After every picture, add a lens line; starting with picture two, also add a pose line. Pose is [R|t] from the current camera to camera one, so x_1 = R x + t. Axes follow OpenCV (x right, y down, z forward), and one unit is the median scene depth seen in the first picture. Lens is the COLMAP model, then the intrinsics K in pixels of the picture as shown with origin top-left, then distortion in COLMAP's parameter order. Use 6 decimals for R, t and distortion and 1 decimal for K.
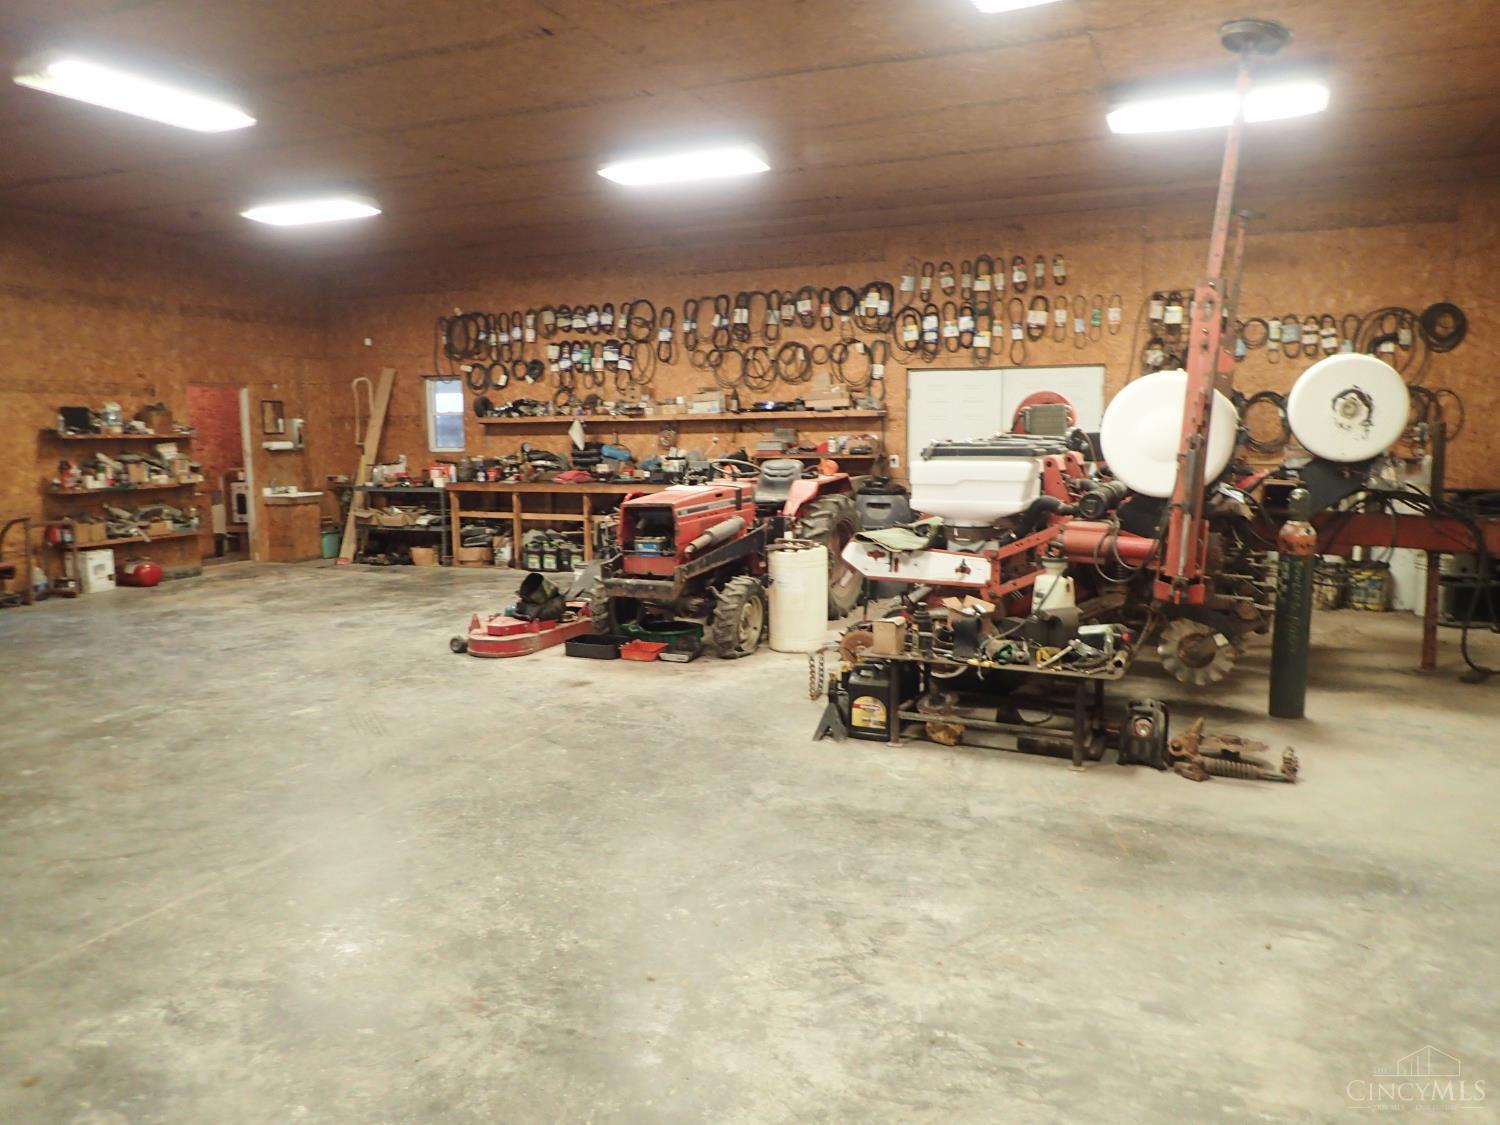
lens RADIAL K [[1107.3, 0, 754.6], [0, 1107.3, 562.6], [0, 0, 1]] dist [0.002523, -0.007001]
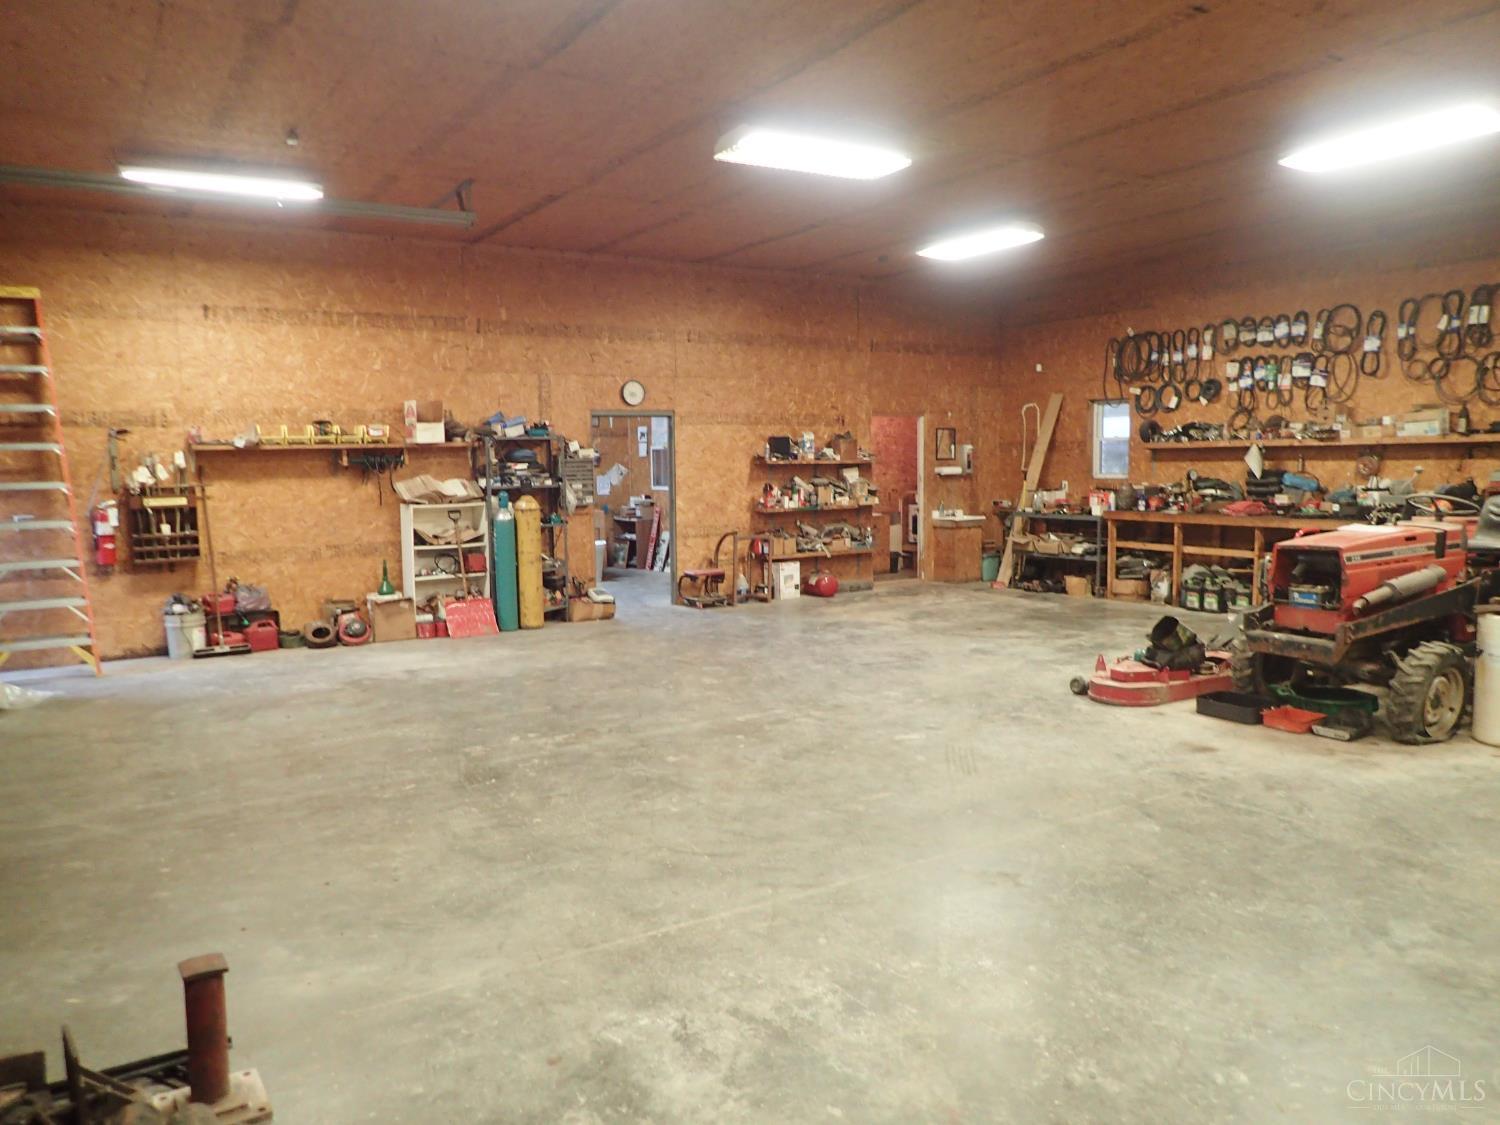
lens RADIAL K [[1107.3, 0, 754.6], [0, 1107.3, 562.6], [0, 0, 1]] dist [0.002523, -0.007001]
pose [[0.819005, 0.054013, -0.571238, 0.032129], [-0.065532, 0.997850, 0.000394, -0.010625], [0.570031, 0.037112, 0.820784, 0.056844]]
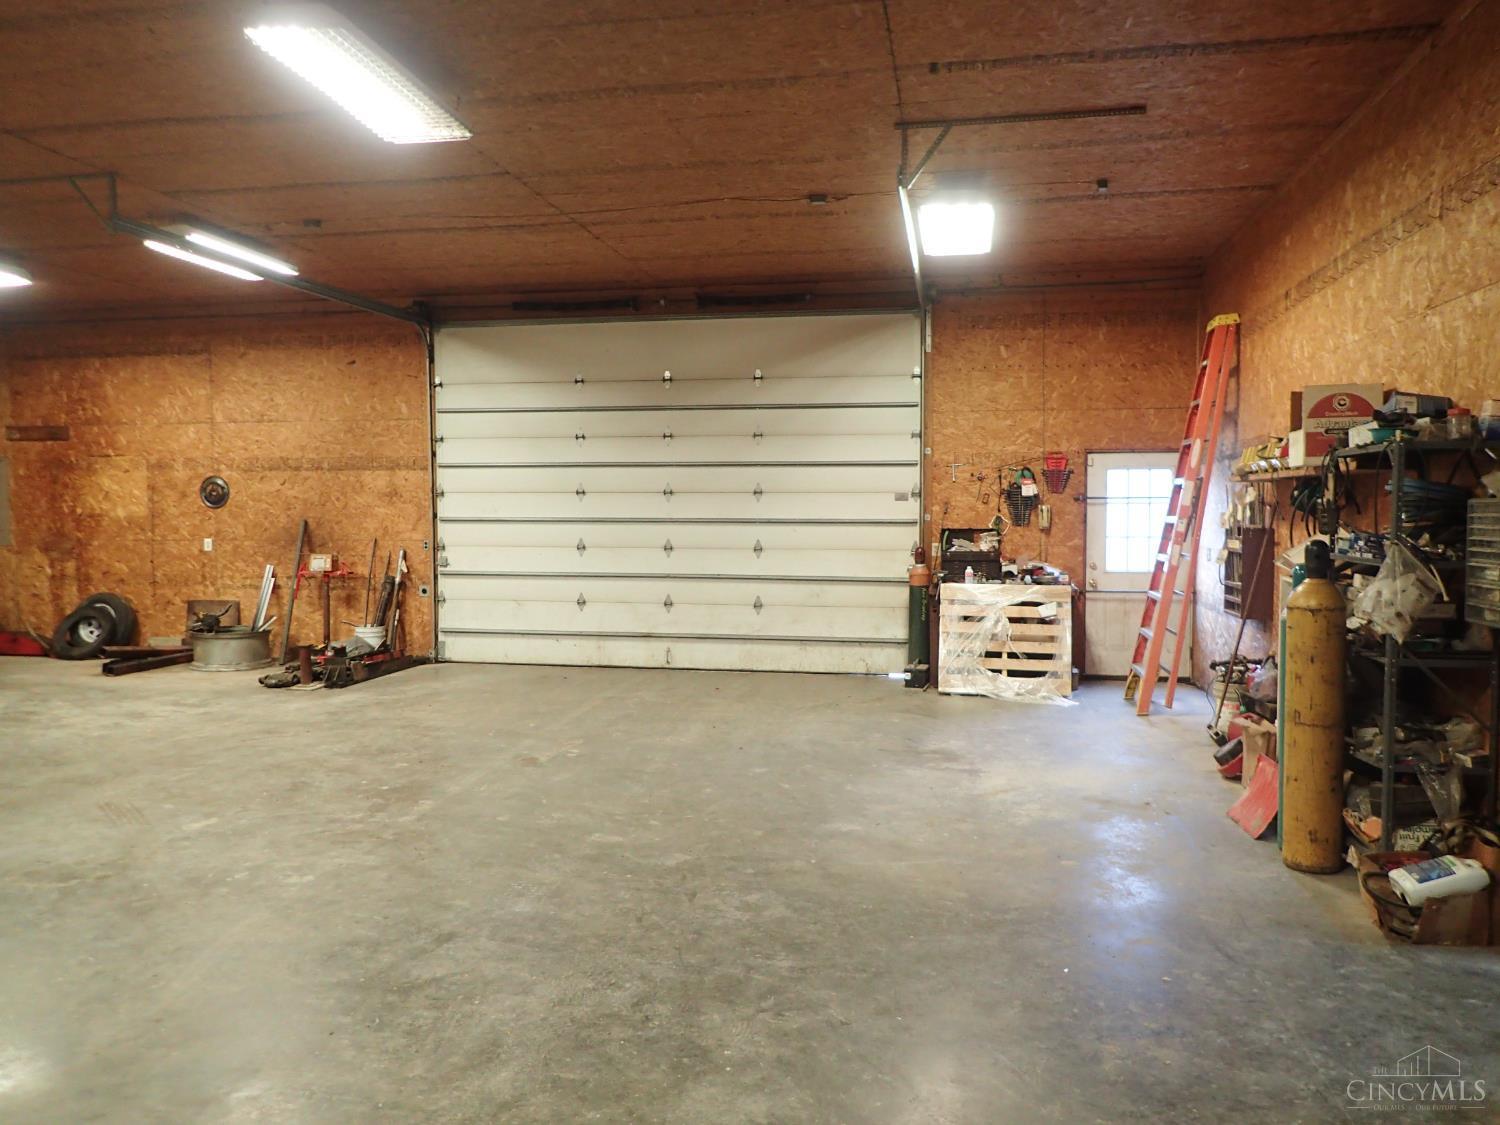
lens RADIAL K [[1107.3, 0, 754.6], [0, 1107.3, 562.6], [0, 0, 1]] dist [0.002523, -0.007001]
pose [[-0.976290, 0.024978, -0.215022, -0.441879], [-0.013959, 0.983989, 0.177683, -0.159394], [0.216017, 0.176472, -0.960310, 1.293897]]
